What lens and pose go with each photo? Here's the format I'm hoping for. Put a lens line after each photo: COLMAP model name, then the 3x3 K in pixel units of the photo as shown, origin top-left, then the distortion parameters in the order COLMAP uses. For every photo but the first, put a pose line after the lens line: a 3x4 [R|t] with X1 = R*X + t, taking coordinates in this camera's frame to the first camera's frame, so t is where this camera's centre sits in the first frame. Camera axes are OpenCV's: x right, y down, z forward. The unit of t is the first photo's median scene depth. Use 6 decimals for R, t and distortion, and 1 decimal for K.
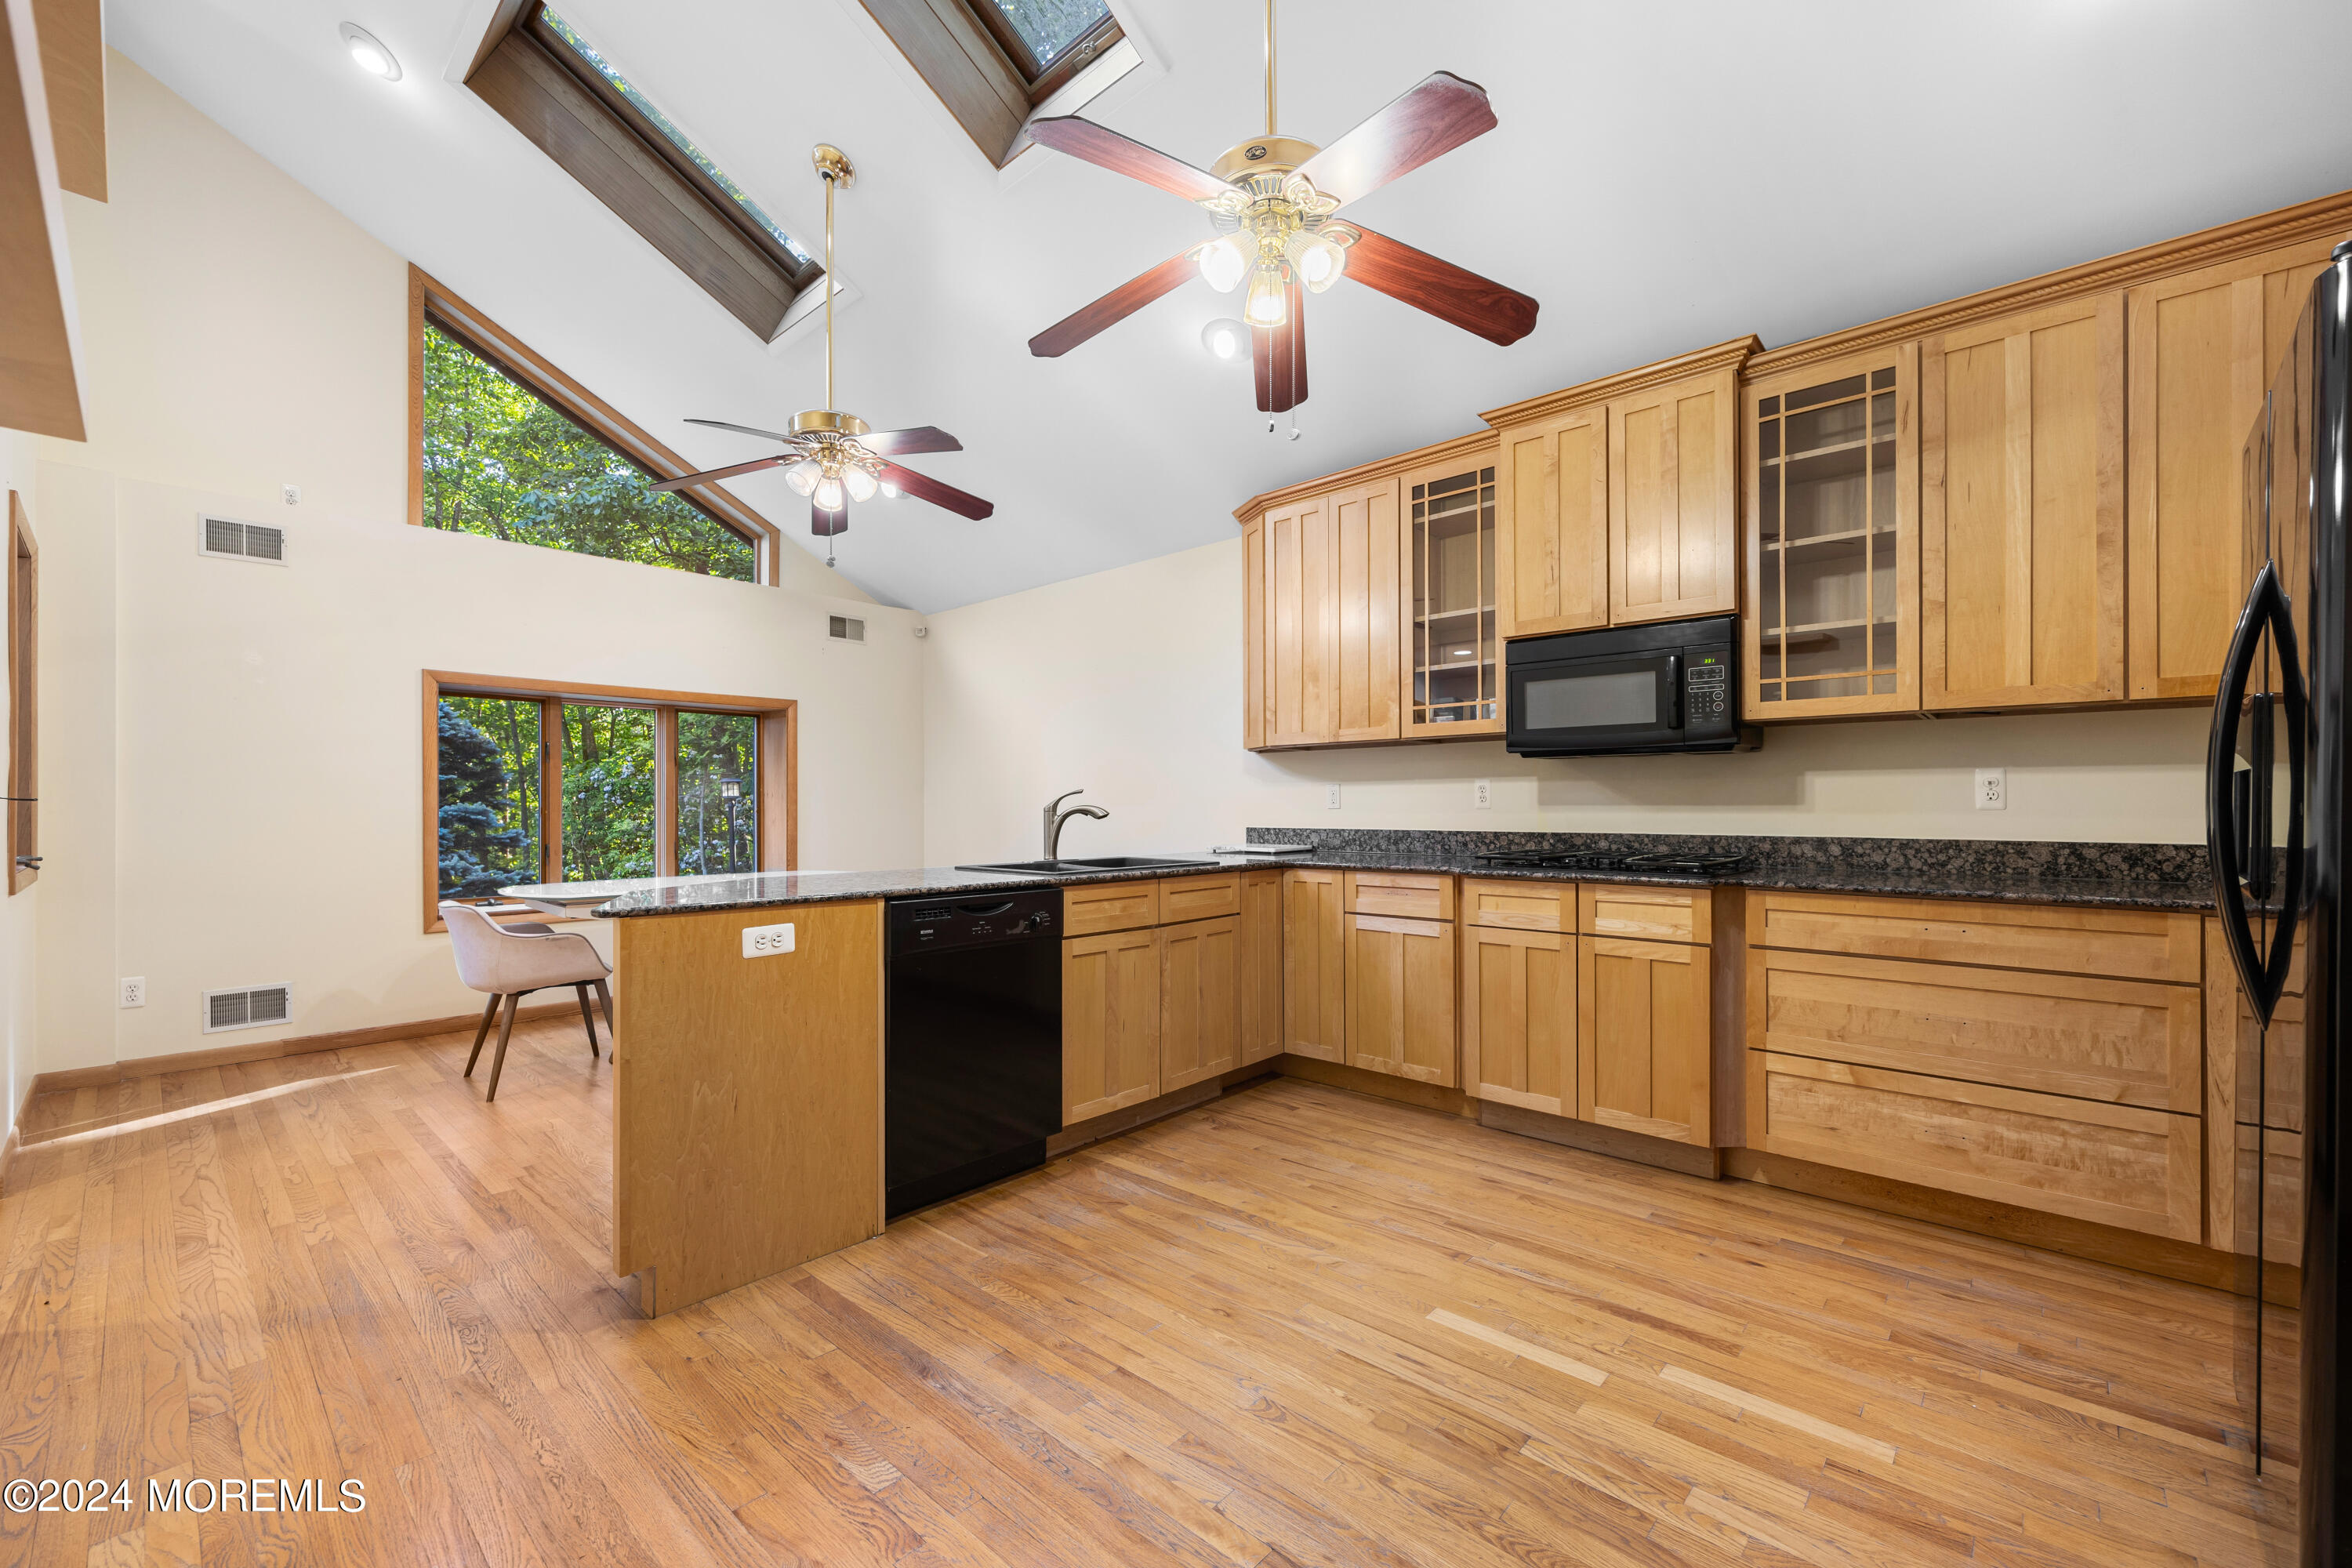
lens RADIAL K [[954.8, 0, 1175.5], [0, 954.8, 798.5], [0, 0, 1]] dist [-0.000322, 0.000325]
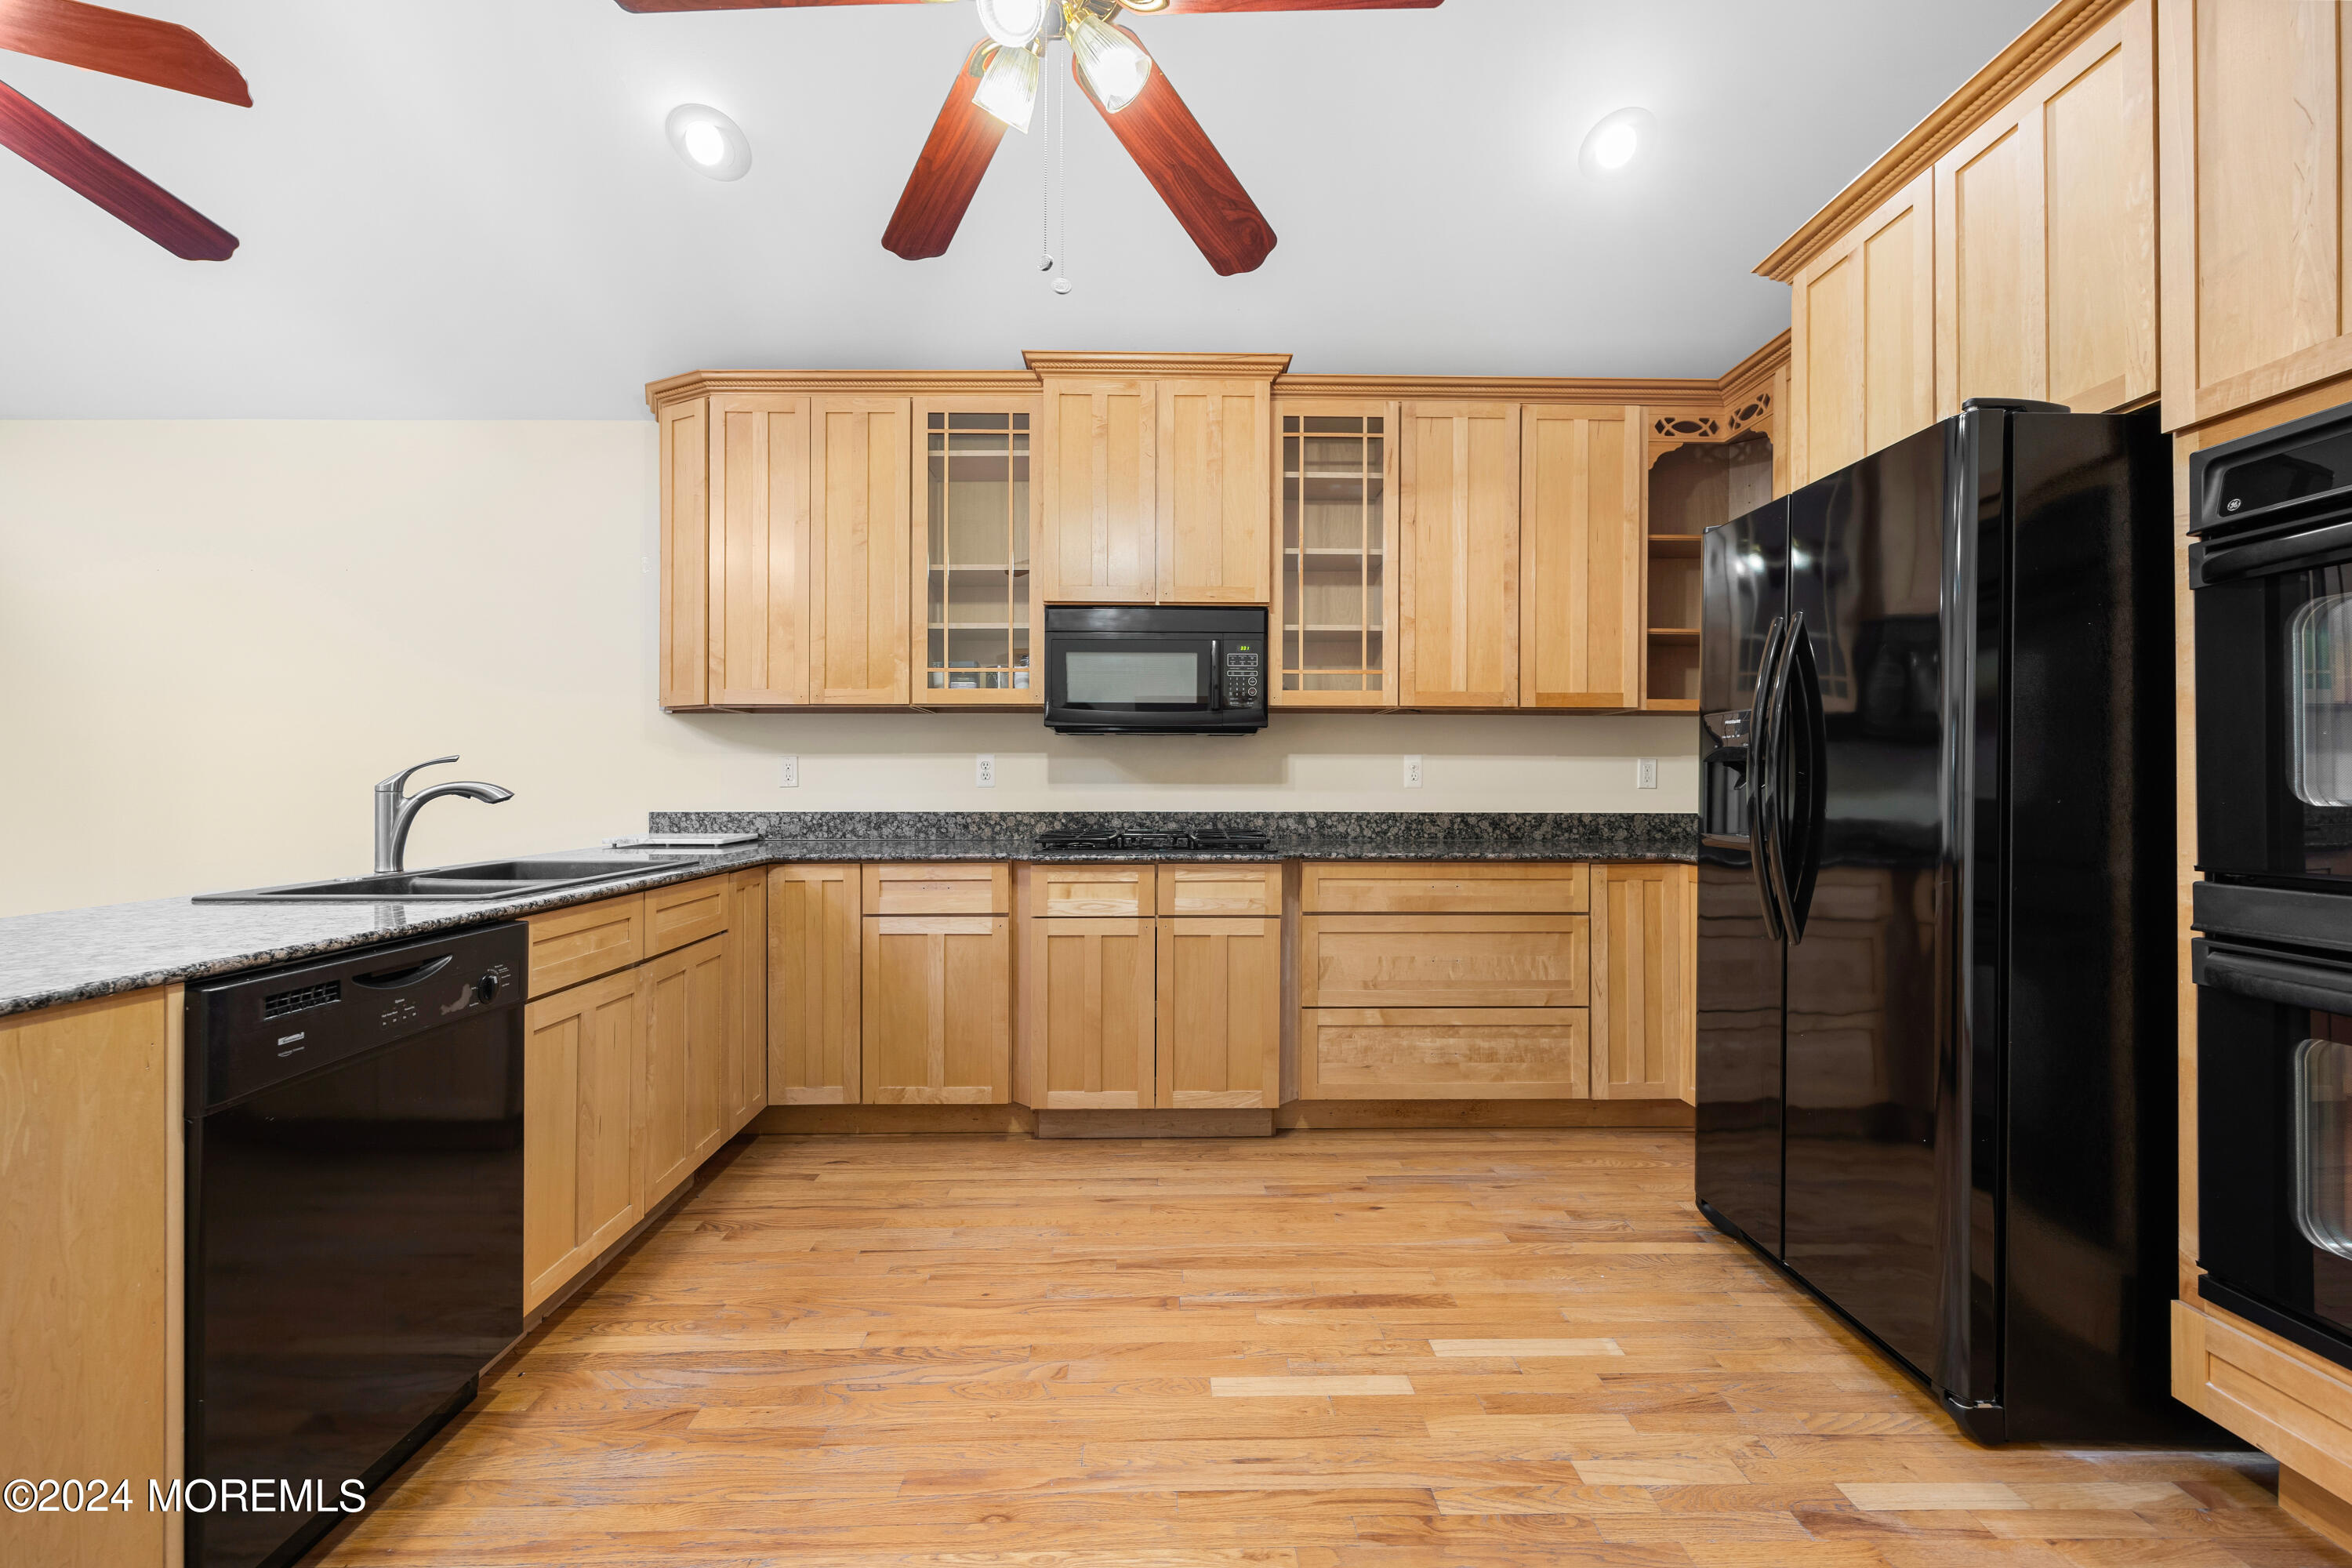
lens RADIAL K [[954.5, 0, 1179.1], [0, 954.5, 776.1], [0, 0, 1]] dist [0.000072, 0.000053]
pose [[0.721523, 0.008135, 0.692342, -0.232220], [-0.007799, 0.999963, -0.003622, 0.002876], [-0.692346, -0.002786, 0.721560, 0.284888]]
